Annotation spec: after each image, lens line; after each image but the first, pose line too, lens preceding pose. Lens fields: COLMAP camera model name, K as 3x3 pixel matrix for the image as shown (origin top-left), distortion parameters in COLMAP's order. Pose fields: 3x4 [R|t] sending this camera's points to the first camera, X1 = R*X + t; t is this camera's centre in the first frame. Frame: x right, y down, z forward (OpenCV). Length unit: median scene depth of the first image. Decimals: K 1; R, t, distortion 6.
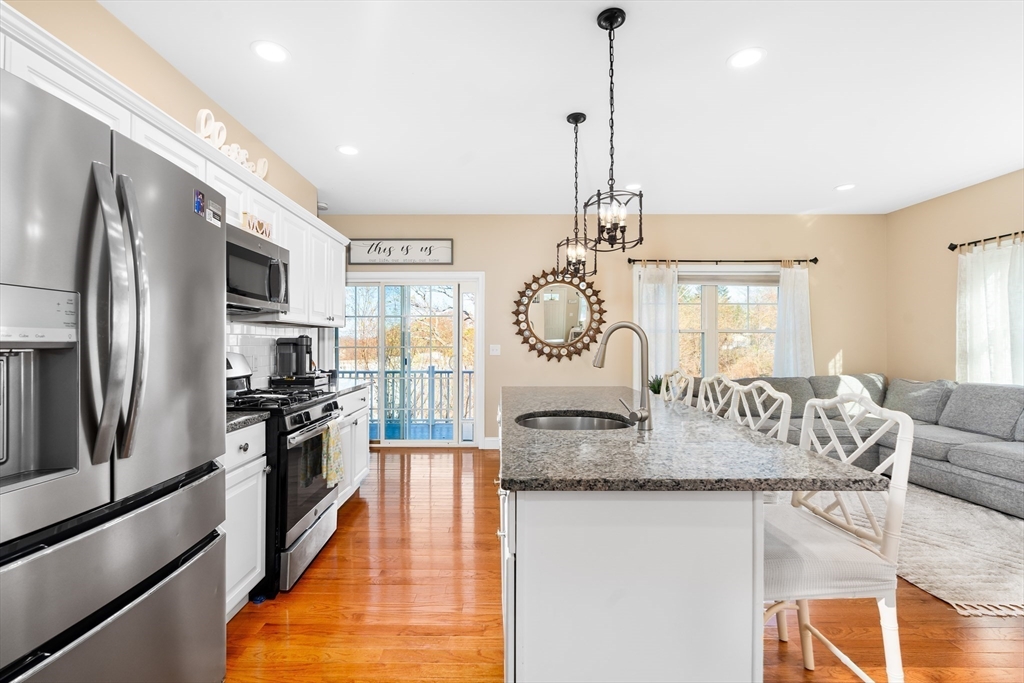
lens RADIAL K [[460.4, 0, 508.6], [0, 460.4, 351.5], [0, 0, 1]] dist [-0.005678, 0.002642]
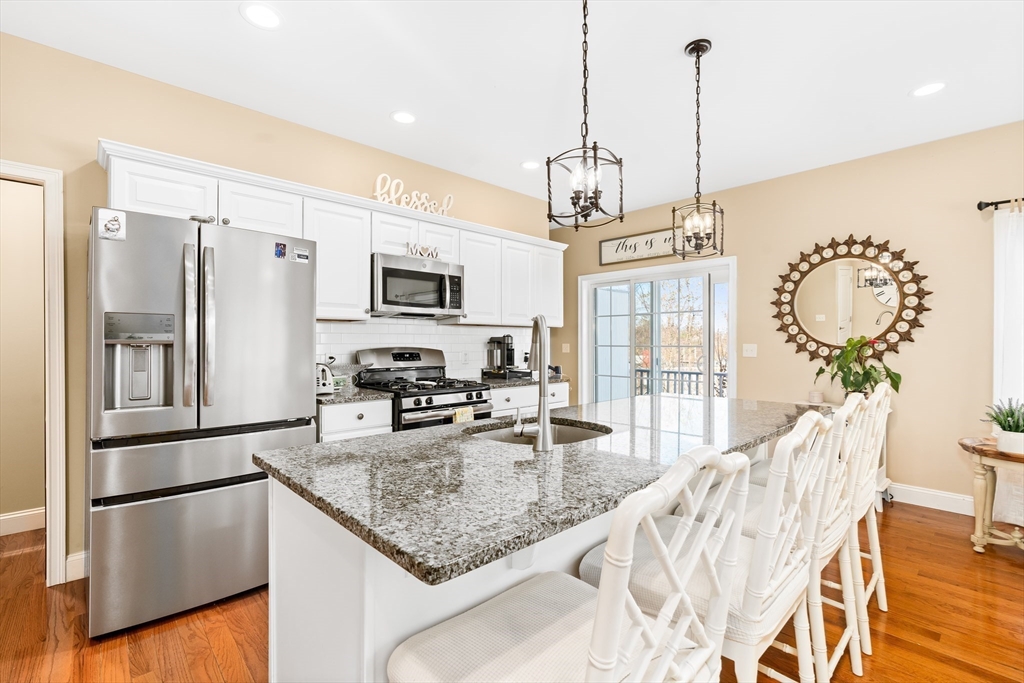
lens RADIAL K [[460.4, 0, 509.1], [0, 460.4, 345.1], [0, 0, 1]] dist [-0.005678, 0.002642]
pose [[0.685658, 0.009210, -0.727866, 0.288613], [-0.016521, 0.999859, -0.002911, -0.003484], [0.727736, 0.014021, 0.685714, 0.144910]]
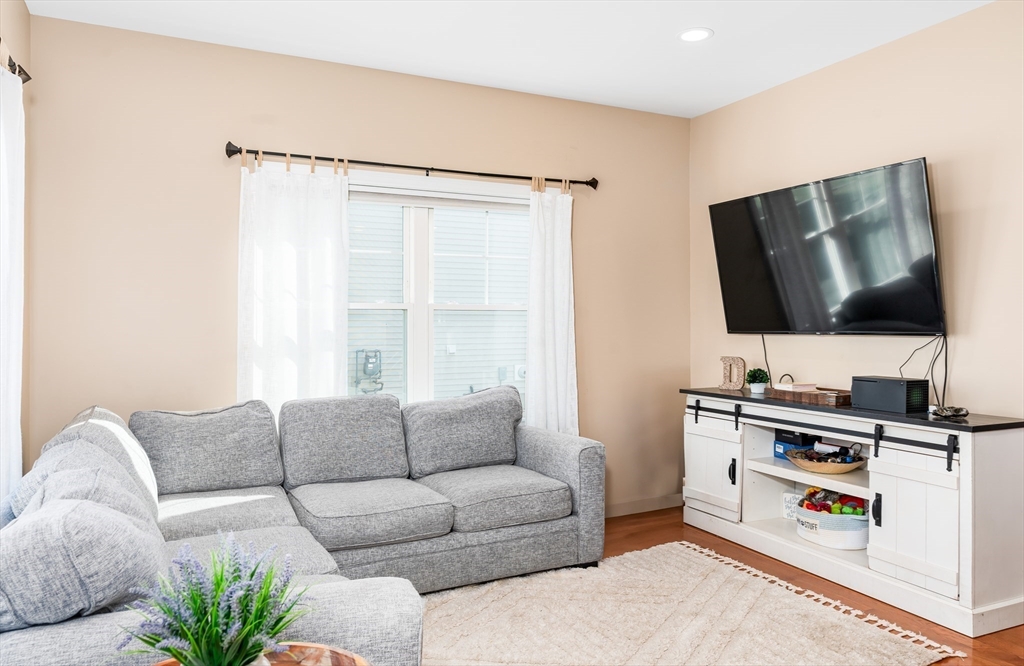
lens RADIAL K [[715.4, 0, 510.6], [0, 715.4, 336.3], [0, 0, 1]] dist [0.012240, 0.003657]
pose [[-0.433088, -0.001371, 0.901350, 0.065330], [0.016760, 0.999814, 0.009574, -0.011829], [-0.901196, 0.019253, -0.432985, 0.885597]]
